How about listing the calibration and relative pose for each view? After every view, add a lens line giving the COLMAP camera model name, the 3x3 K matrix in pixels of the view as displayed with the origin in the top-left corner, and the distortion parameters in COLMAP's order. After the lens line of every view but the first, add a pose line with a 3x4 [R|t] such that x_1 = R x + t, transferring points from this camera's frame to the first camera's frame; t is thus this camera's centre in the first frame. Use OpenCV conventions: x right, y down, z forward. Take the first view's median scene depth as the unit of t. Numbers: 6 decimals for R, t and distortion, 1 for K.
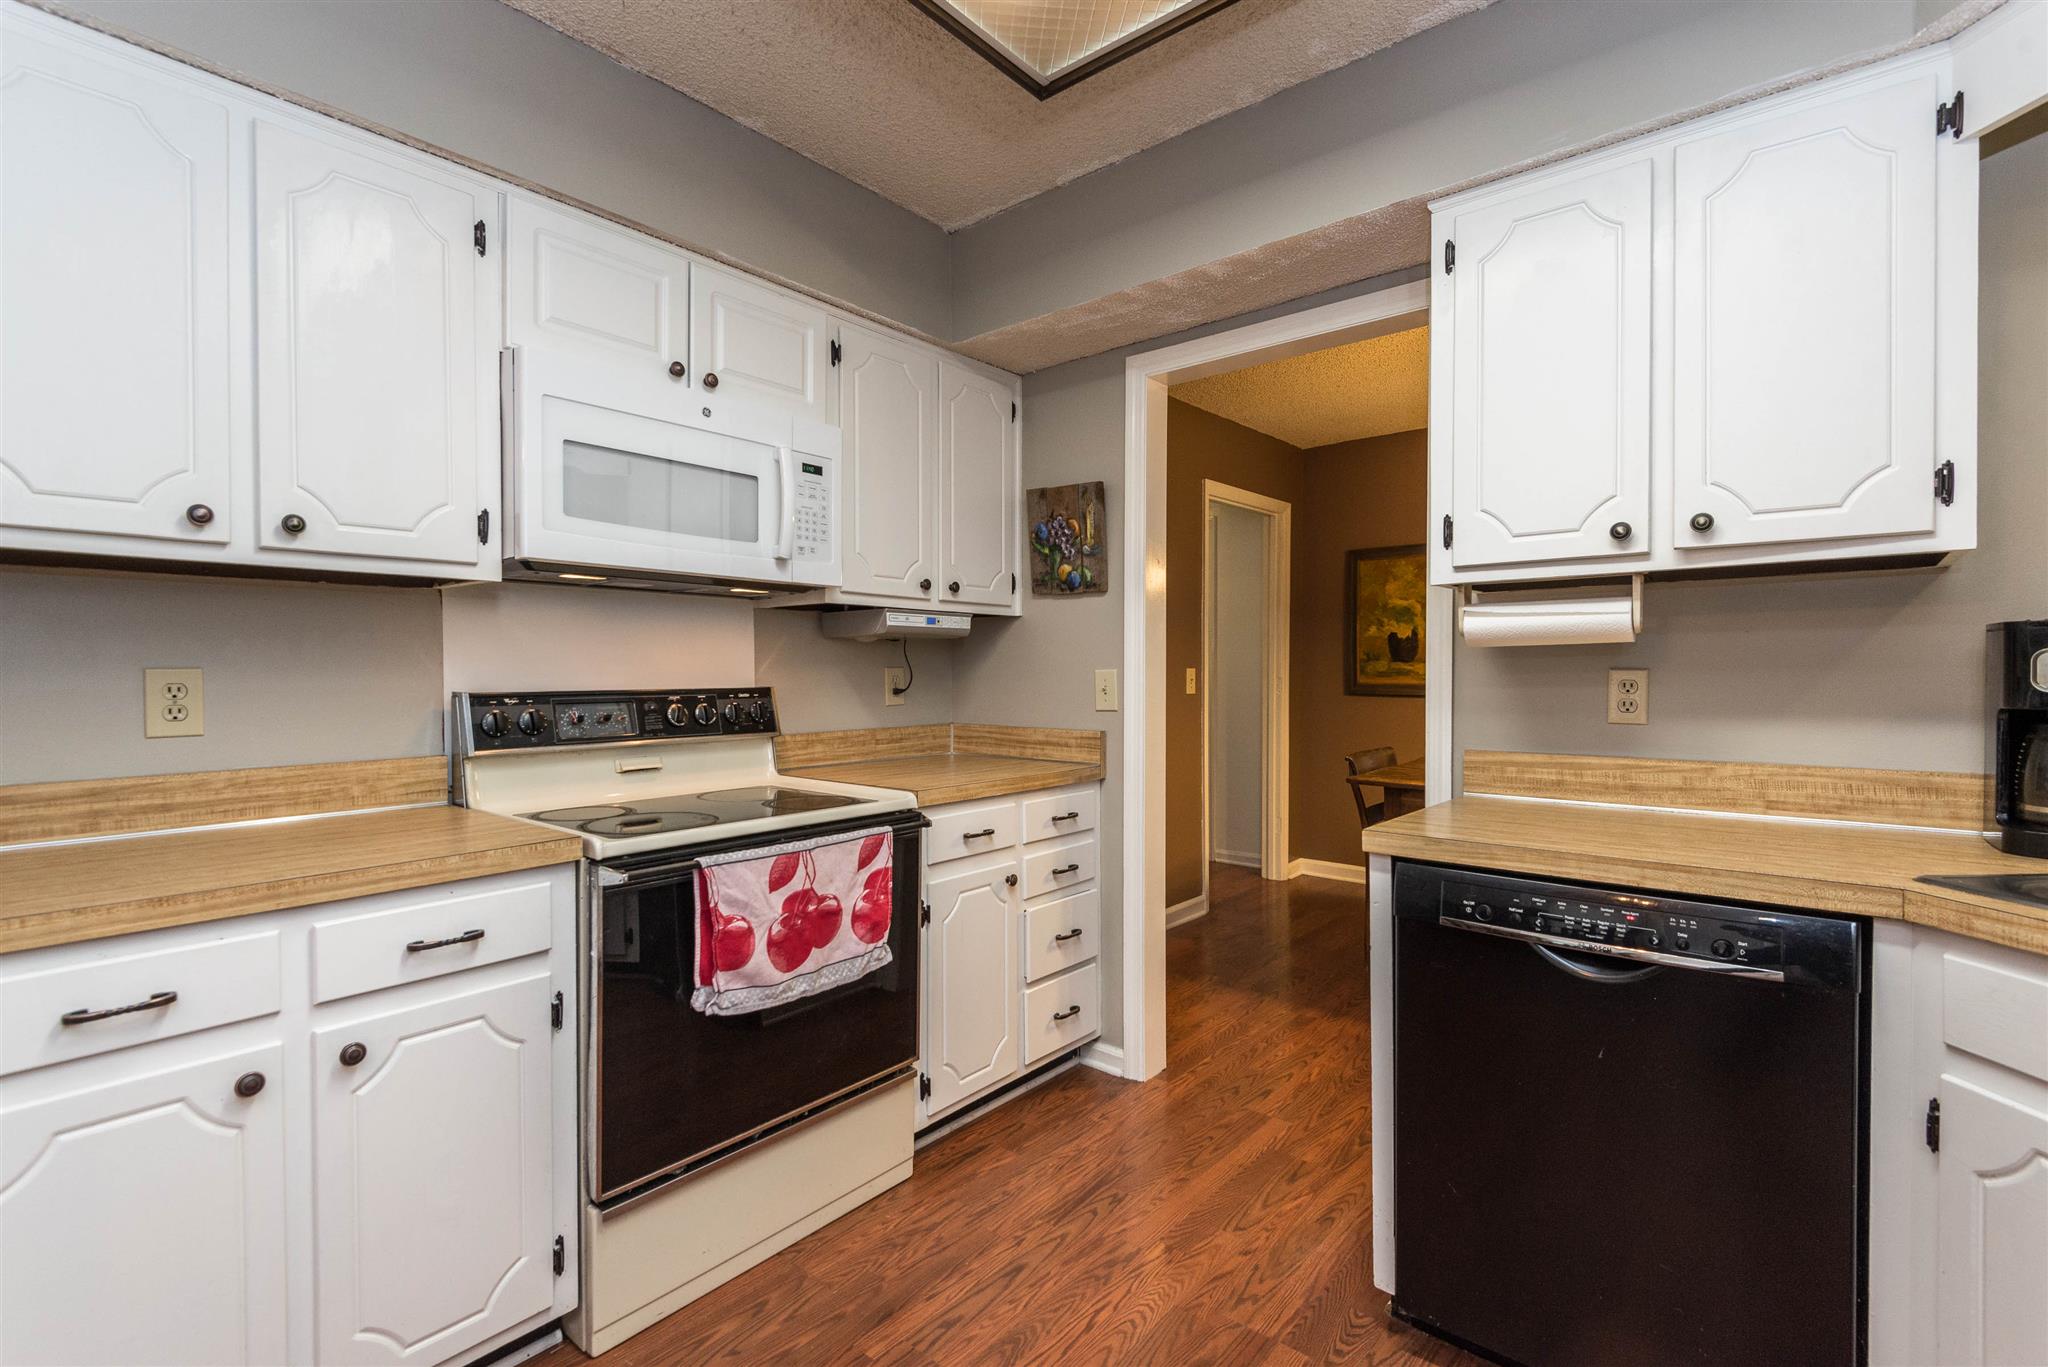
lens RADIAL K [[930.6, 0, 1022.2], [0, 930.6, 680.2], [0, 0, 1]] dist [0.020355, -0.012236]
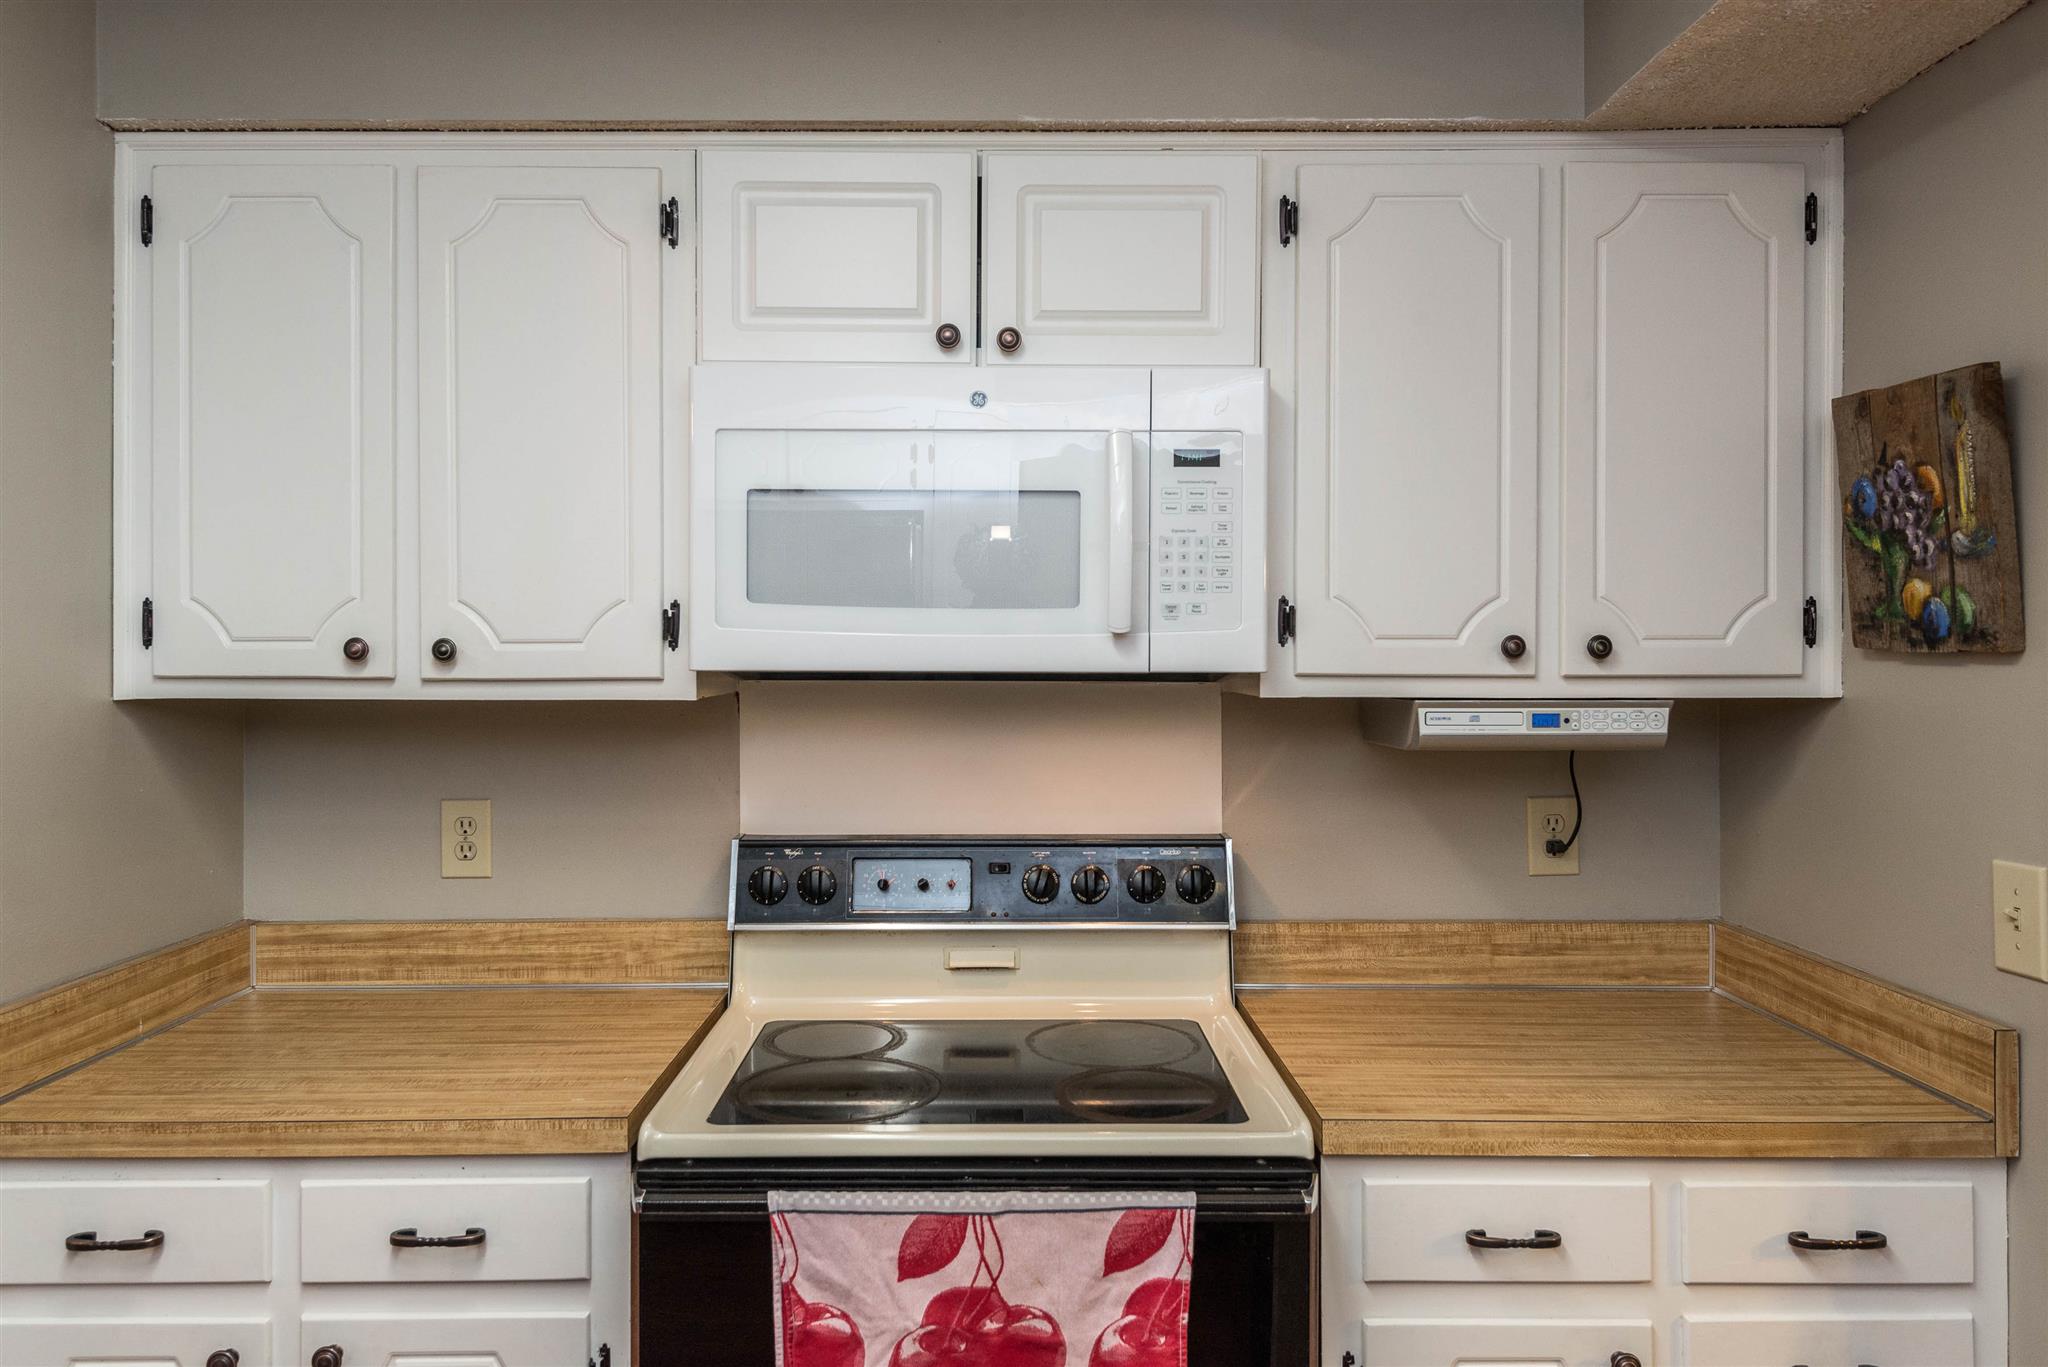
lens RADIAL K [[1405.4, 0, 998.8], [0, 1405.4, 648.0], [0, 0, 1]] dist [0.022496, -0.012874]
pose [[0.640260, -0.002502, -0.768154, 0.364033], [-0.006806, 0.999937, -0.008929, -0.123483], [0.768128, 0.010945, 0.640203, 0.450426]]
